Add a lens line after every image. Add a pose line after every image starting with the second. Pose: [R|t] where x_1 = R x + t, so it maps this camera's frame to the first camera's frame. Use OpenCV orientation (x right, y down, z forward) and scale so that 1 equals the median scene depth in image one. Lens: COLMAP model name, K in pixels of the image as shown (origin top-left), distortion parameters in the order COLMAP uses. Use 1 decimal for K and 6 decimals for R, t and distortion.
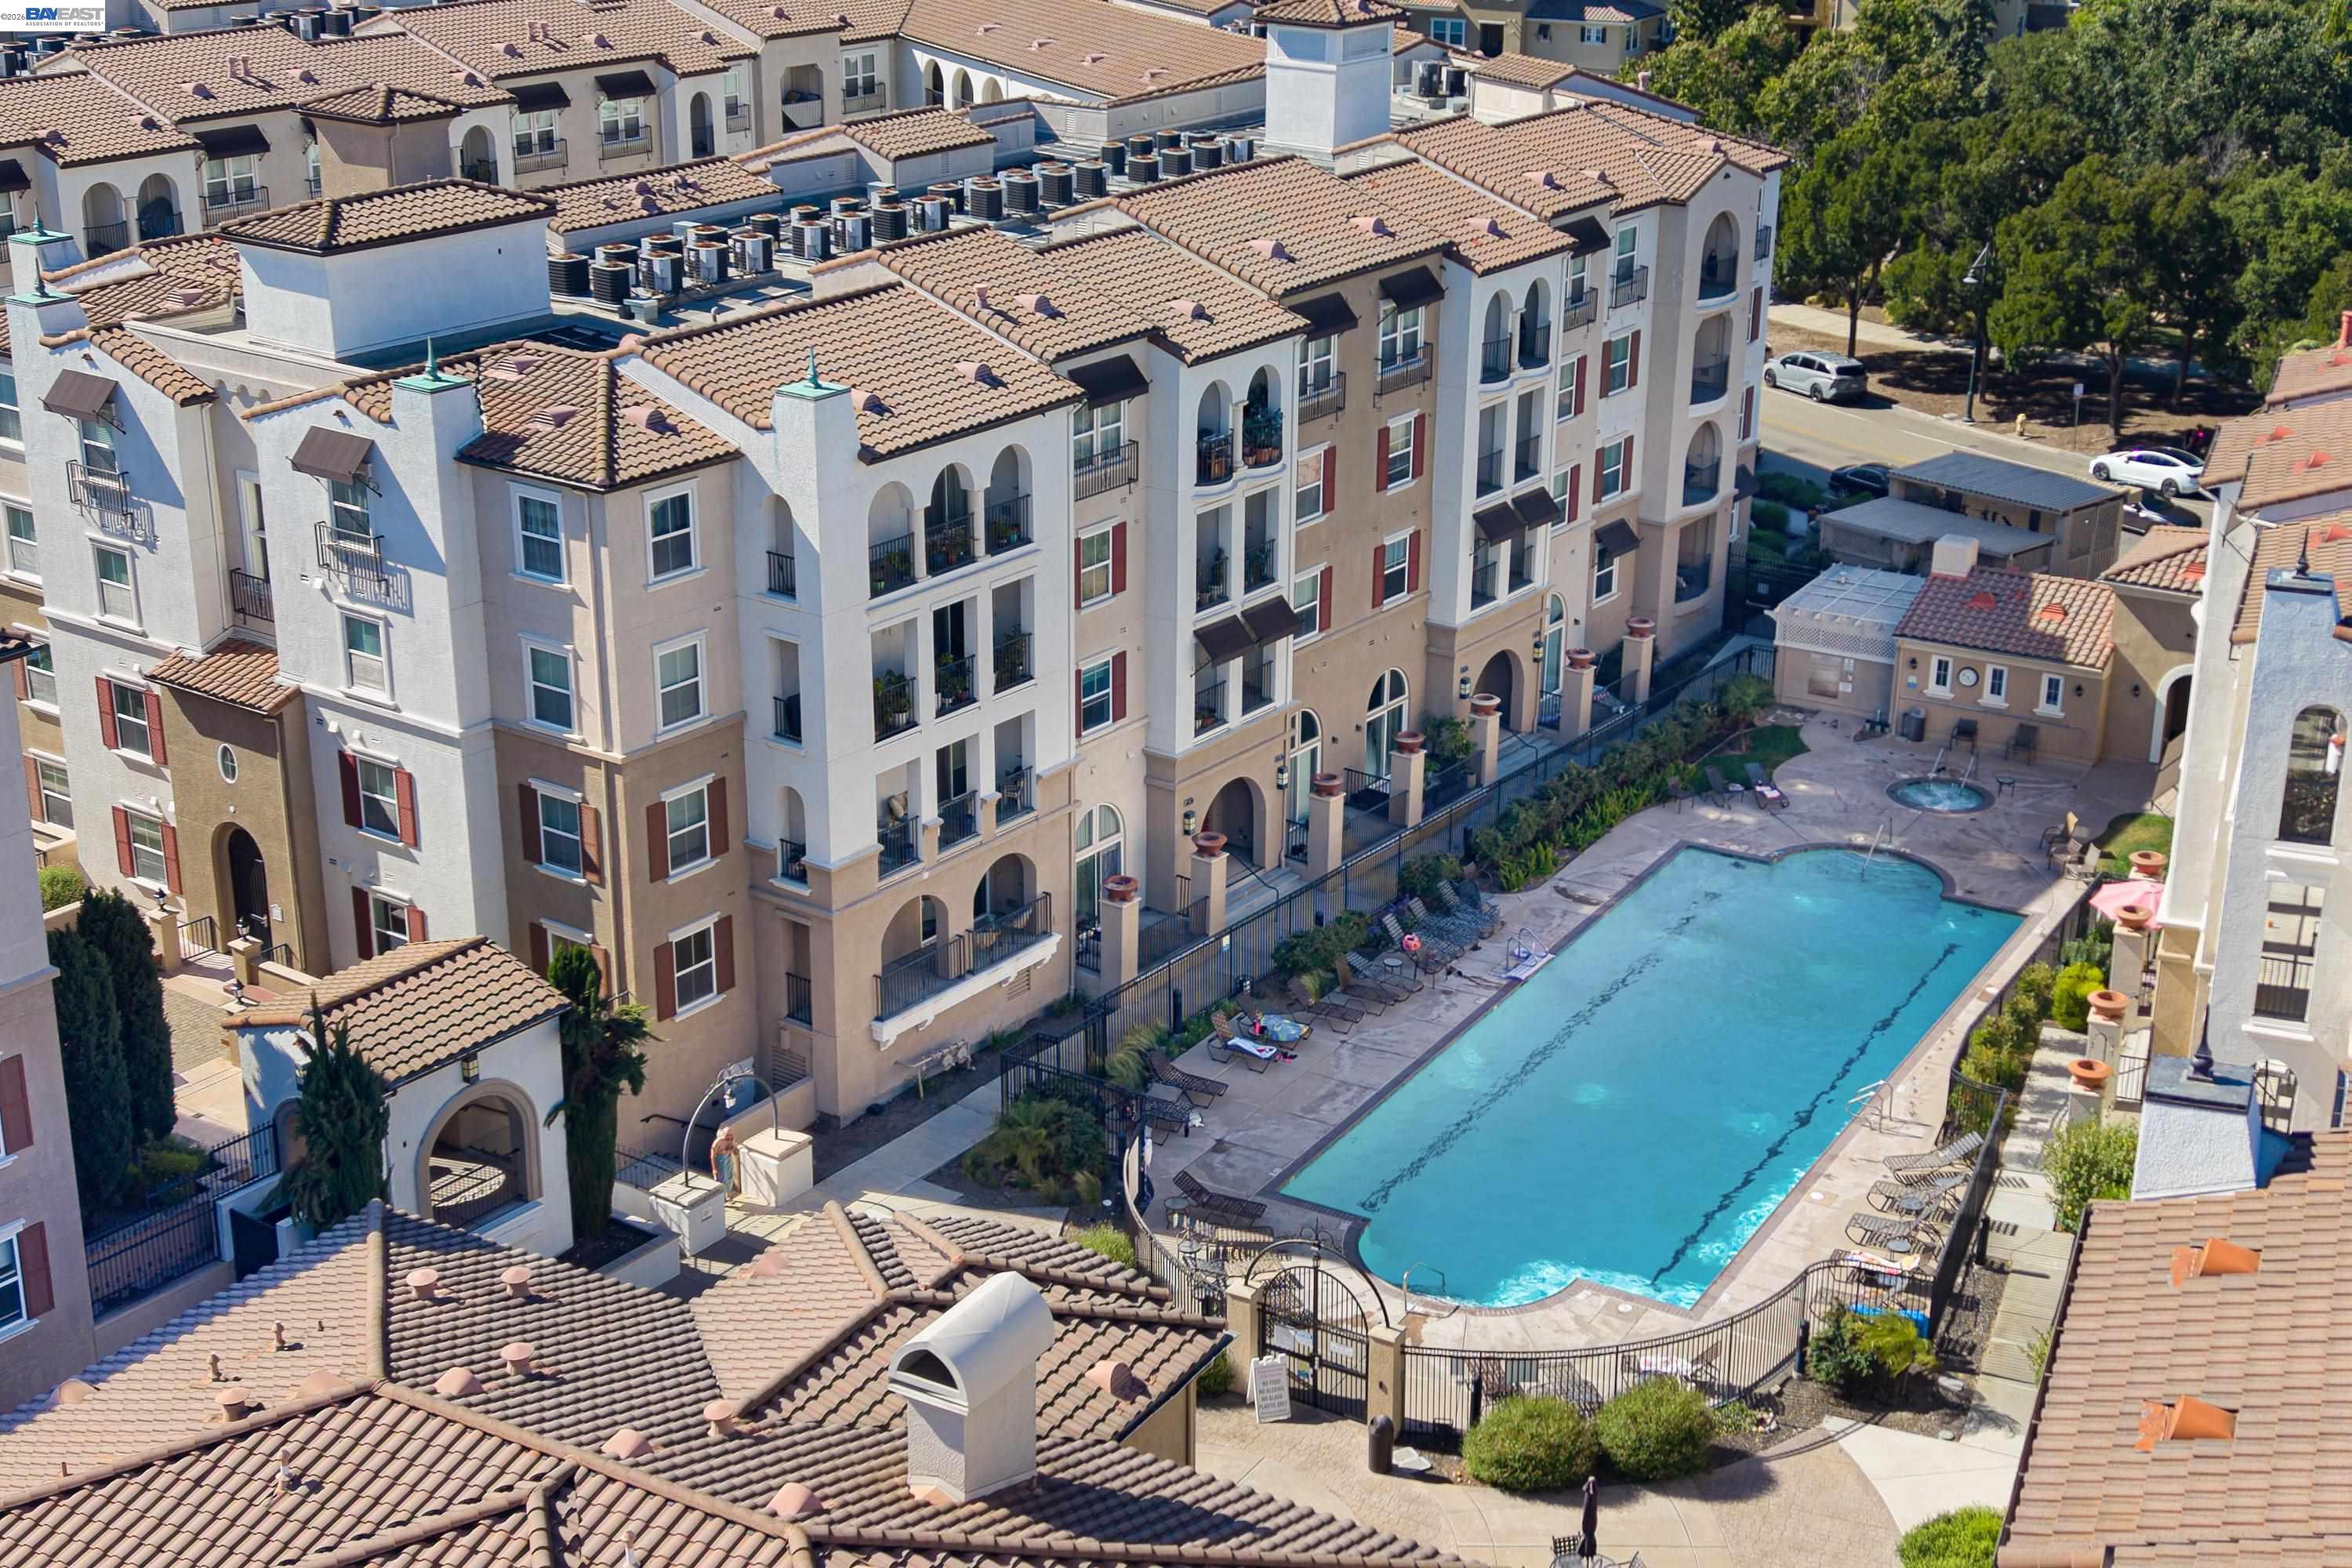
lens RADIAL K [[3060.9, 0, 1172.6], [0, 3060.9, 788.6], [0, 0, 1]] dist [0.123390, 0.000000]
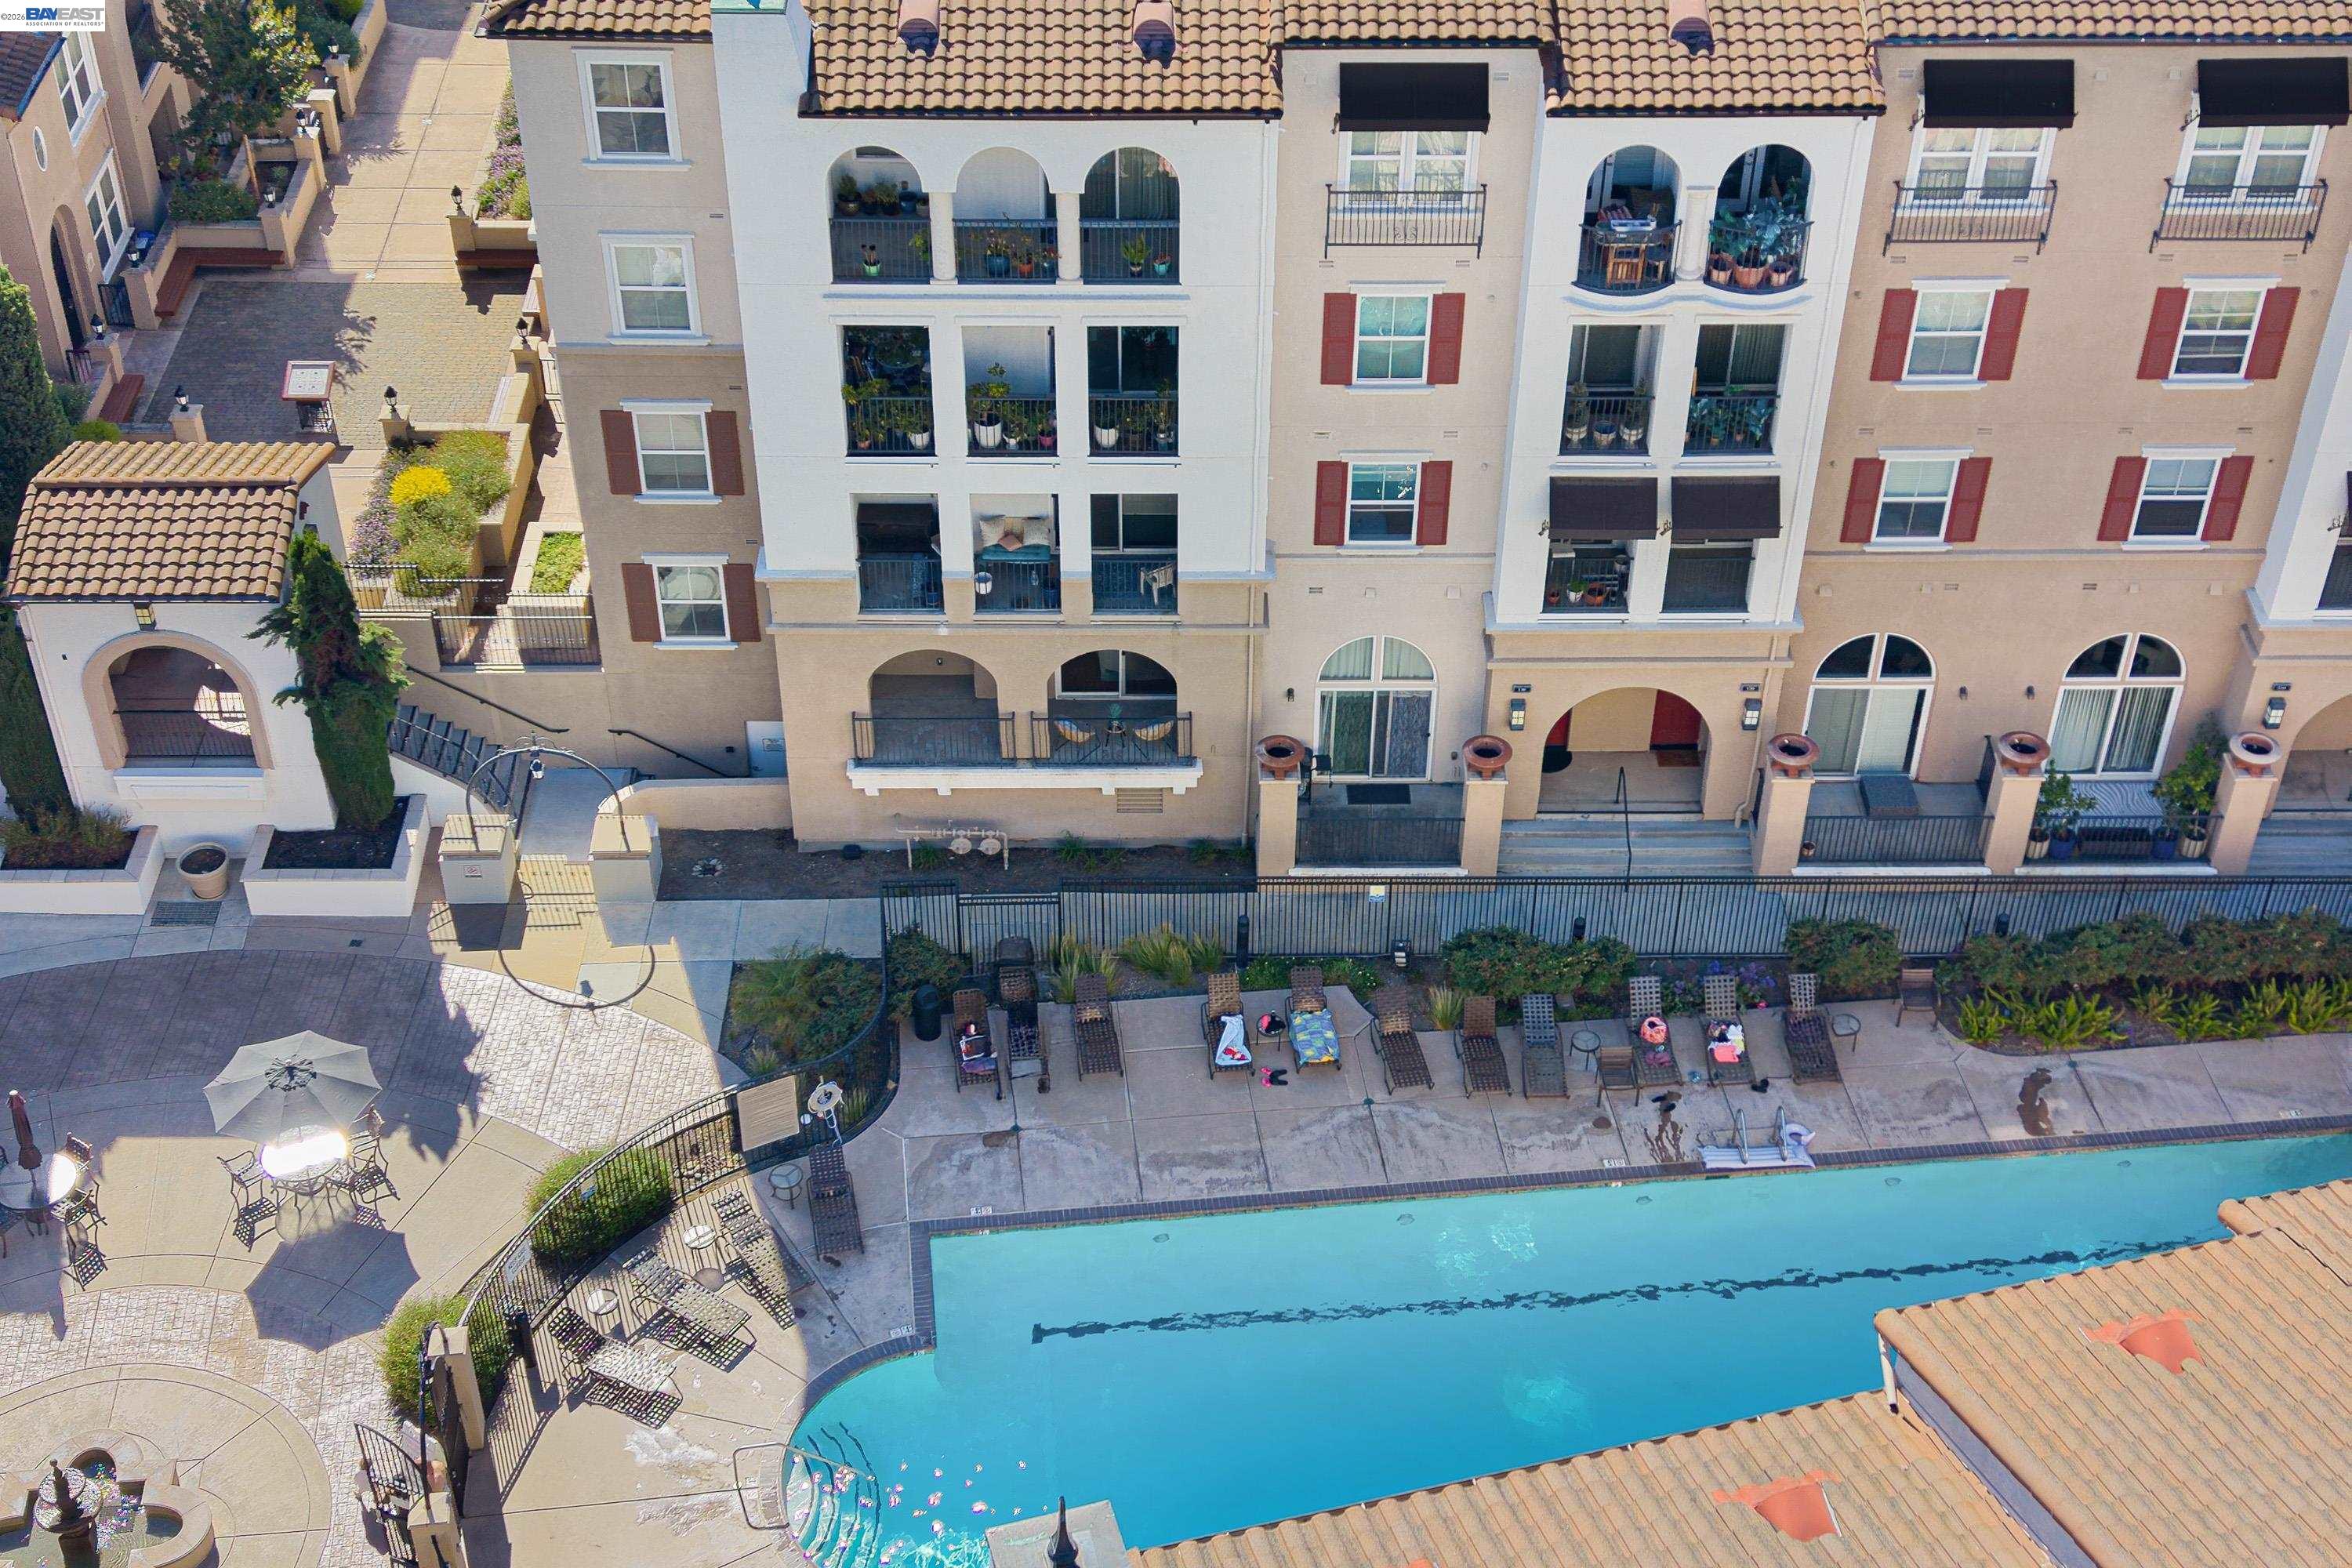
lens RADIAL K [[3060.9, 0, 1178.4], [0, 3060.9, 782.2], [0, 0, 1]] dist [0.123390, 0.000000]
pose [[0.598478, 0.502626, -0.623852, 0.447100], [-0.282281, 0.861066, 0.422945, -0.276768], [0.749761, -0.077022, 0.657211, 0.516433]]
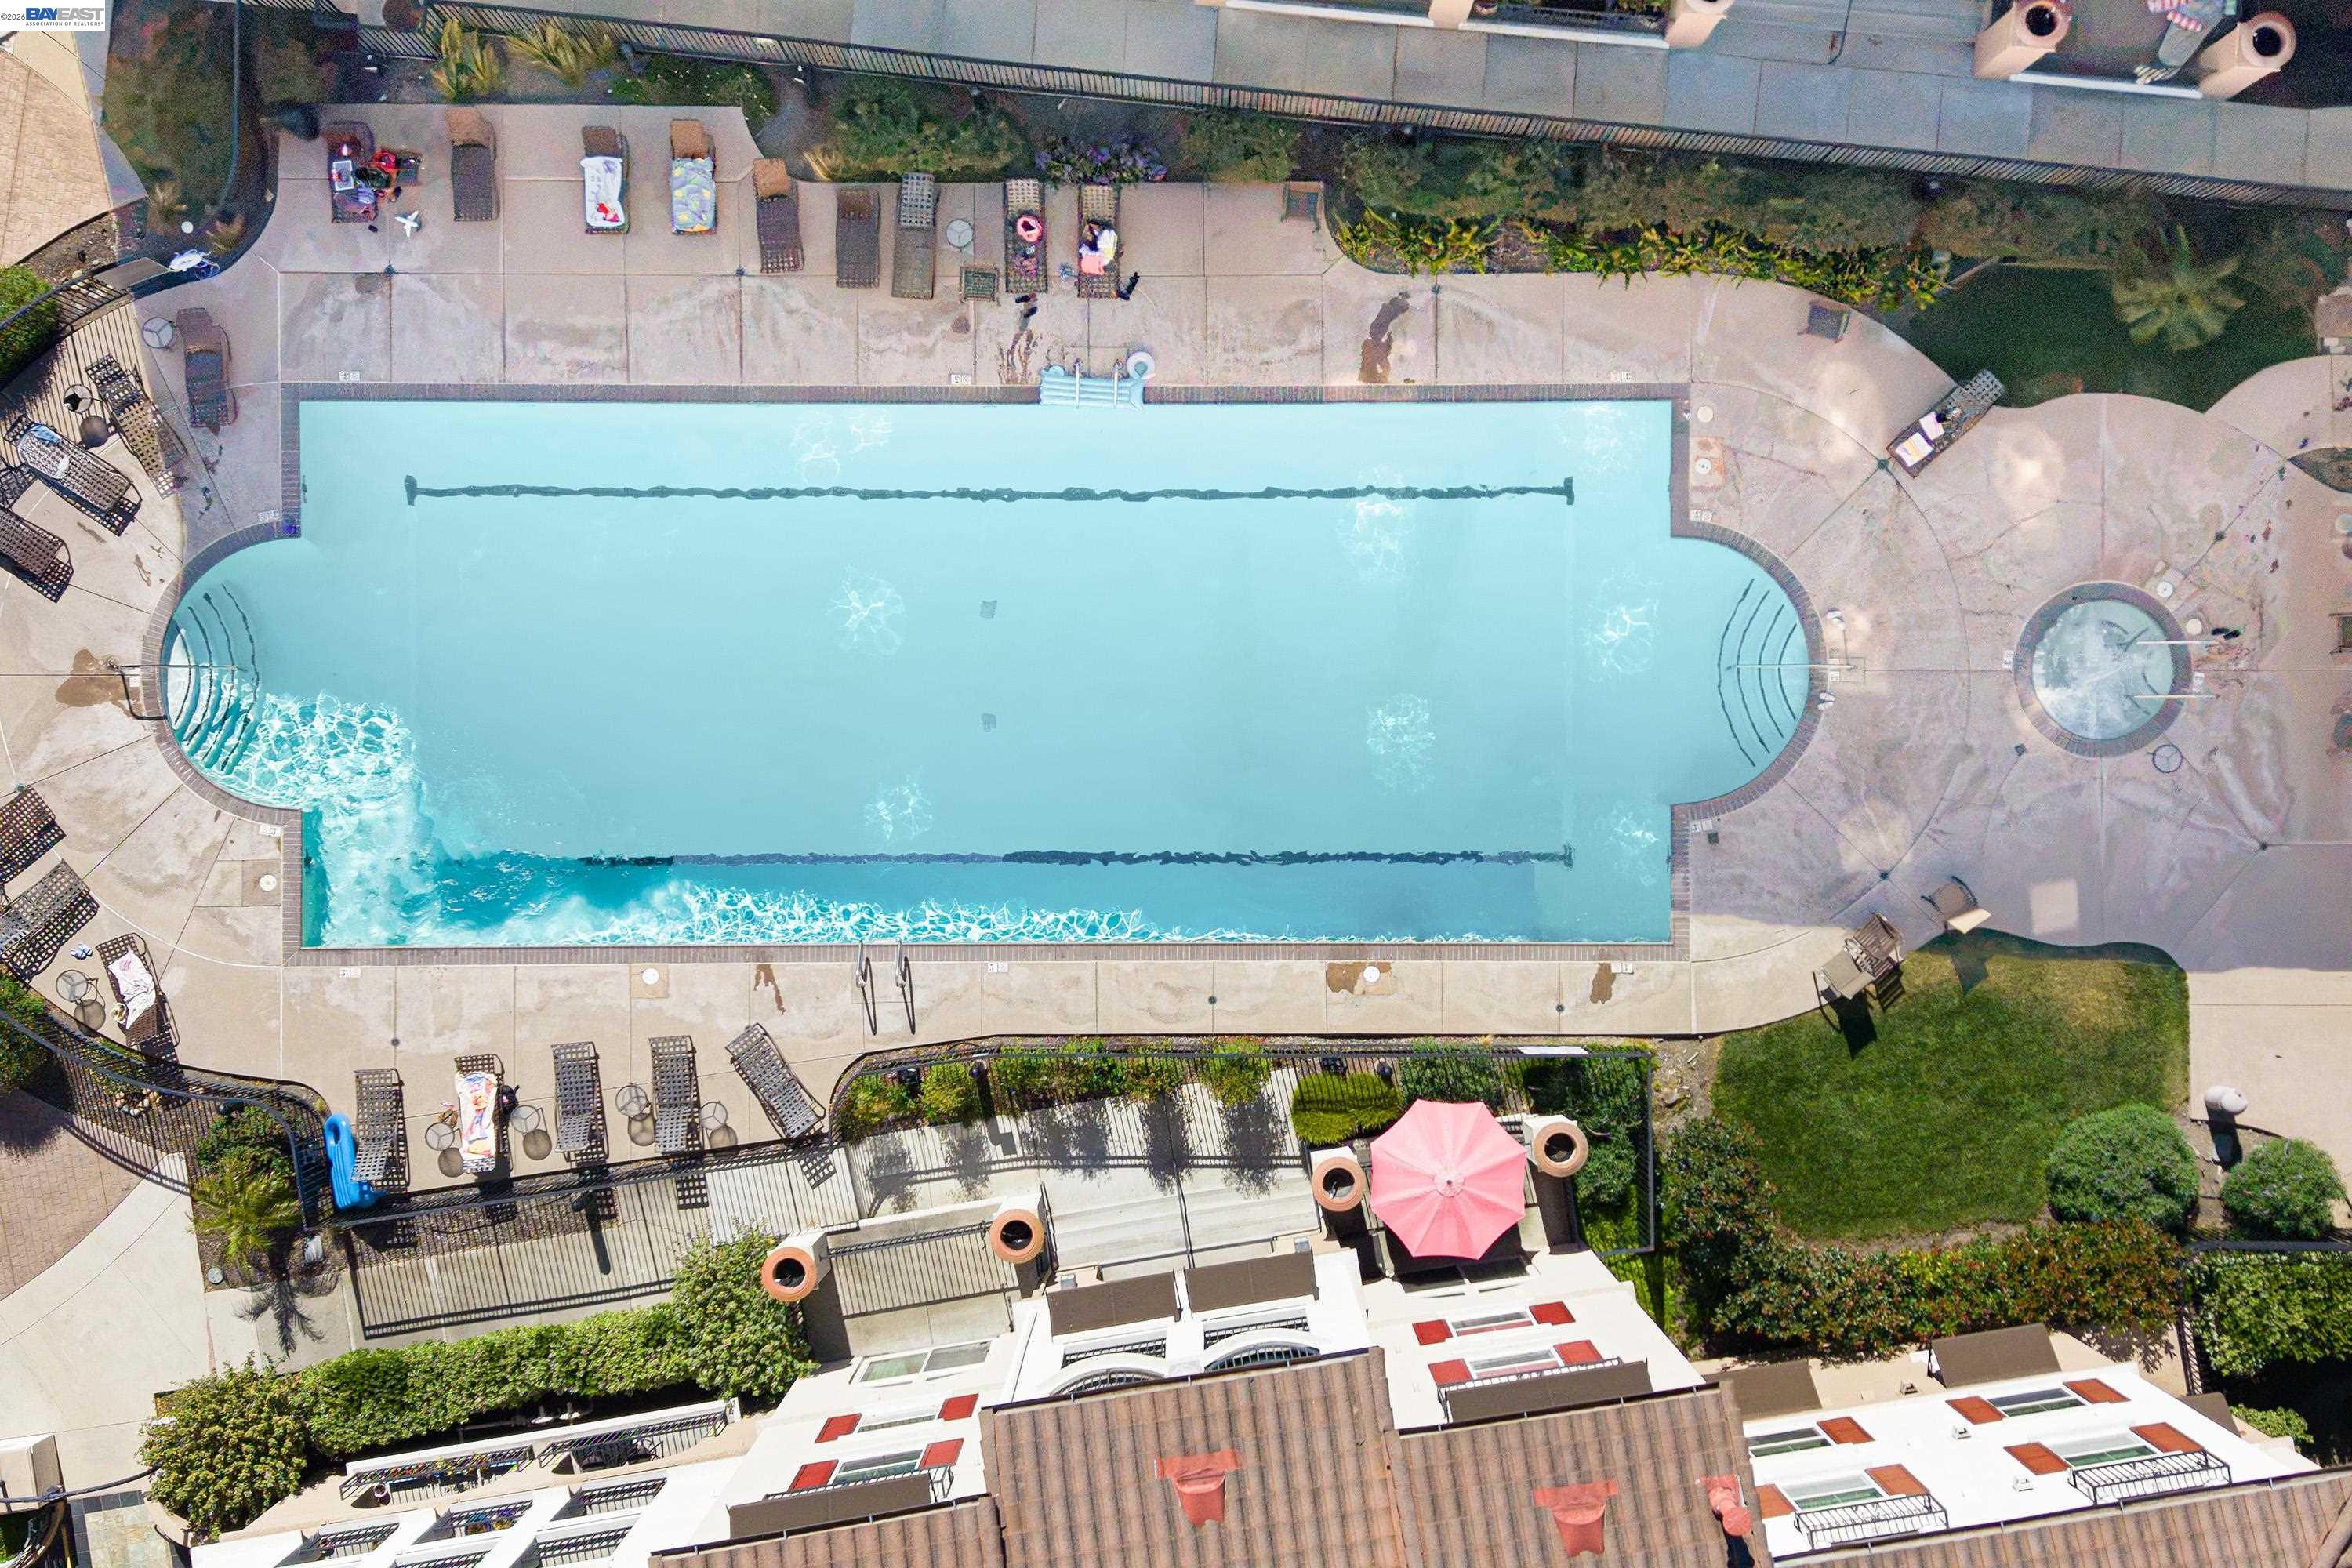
lens RADIAL K [[3060.9, 0, 1177.7], [0, 3060.9, 787.0], [0, 0, 1]] dist [0.123390, 0.000000]
pose [[0.511350, 0.859283, -0.012386, 0.228062], [-0.301921, 0.193127, 0.933566, -0.621722], [0.804590, -0.473639, 0.358191, 0.782682]]
